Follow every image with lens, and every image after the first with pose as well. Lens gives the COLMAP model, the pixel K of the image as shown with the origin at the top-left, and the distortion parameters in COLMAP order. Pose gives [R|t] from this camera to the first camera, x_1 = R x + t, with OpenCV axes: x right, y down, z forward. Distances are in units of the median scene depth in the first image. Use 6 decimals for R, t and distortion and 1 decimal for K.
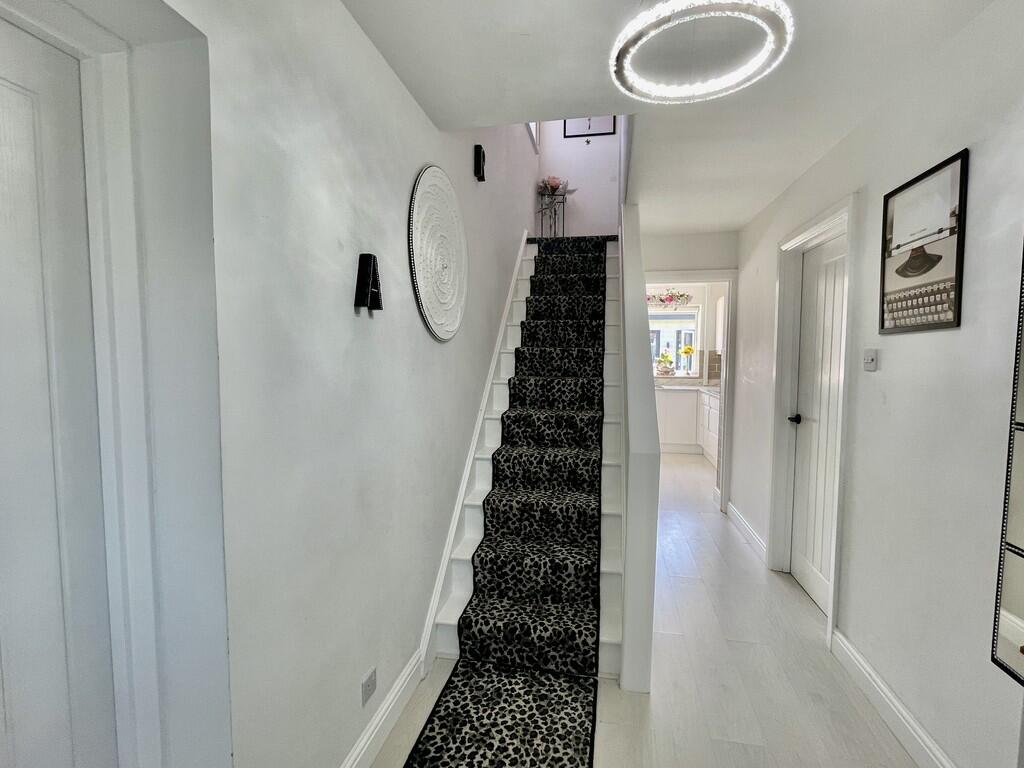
lens RADIAL K [[471.0, 0, 512.6], [0, 471.0, 383.7], [0, 0, 1]] dist [-0.000099, -0.000003]
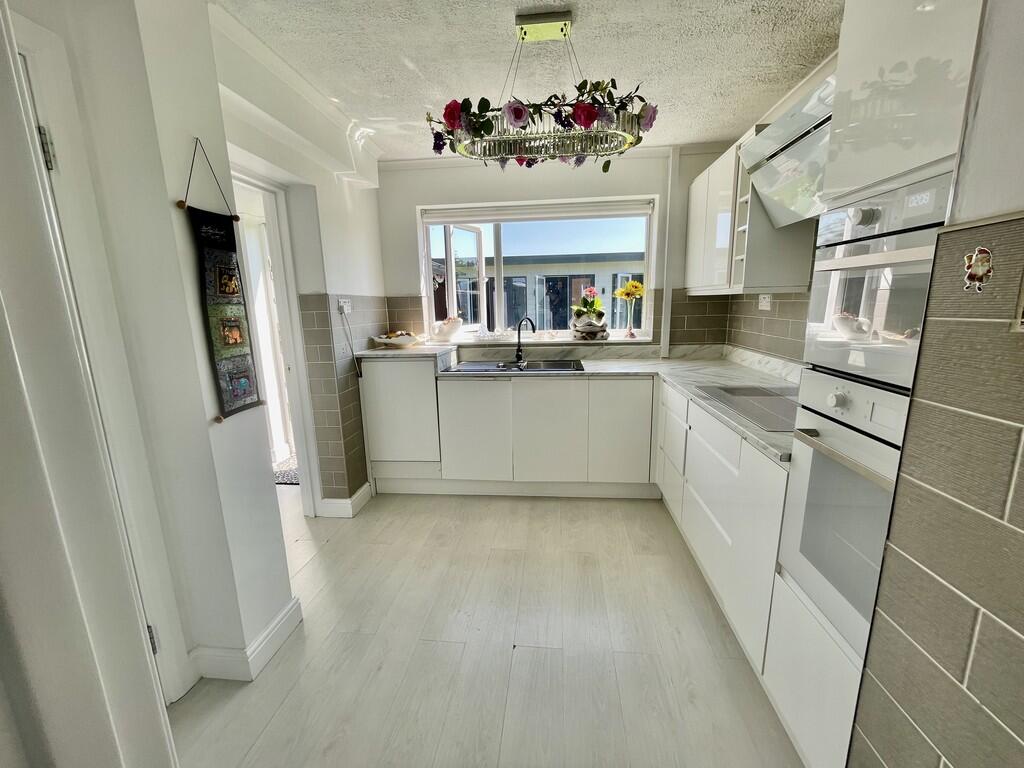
lens RADIAL K [[414.3, 0, 511.3], [0, 414.3, 384.9], [0, 0, 1]] dist [0.000390, 0.000003]
pose [[0.994834, -0.045306, 0.090849, 0.194481], [0.032766, 0.990295, 0.135060, -0.033303], [-0.096086, -0.131386, 0.986664, 0.551812]]
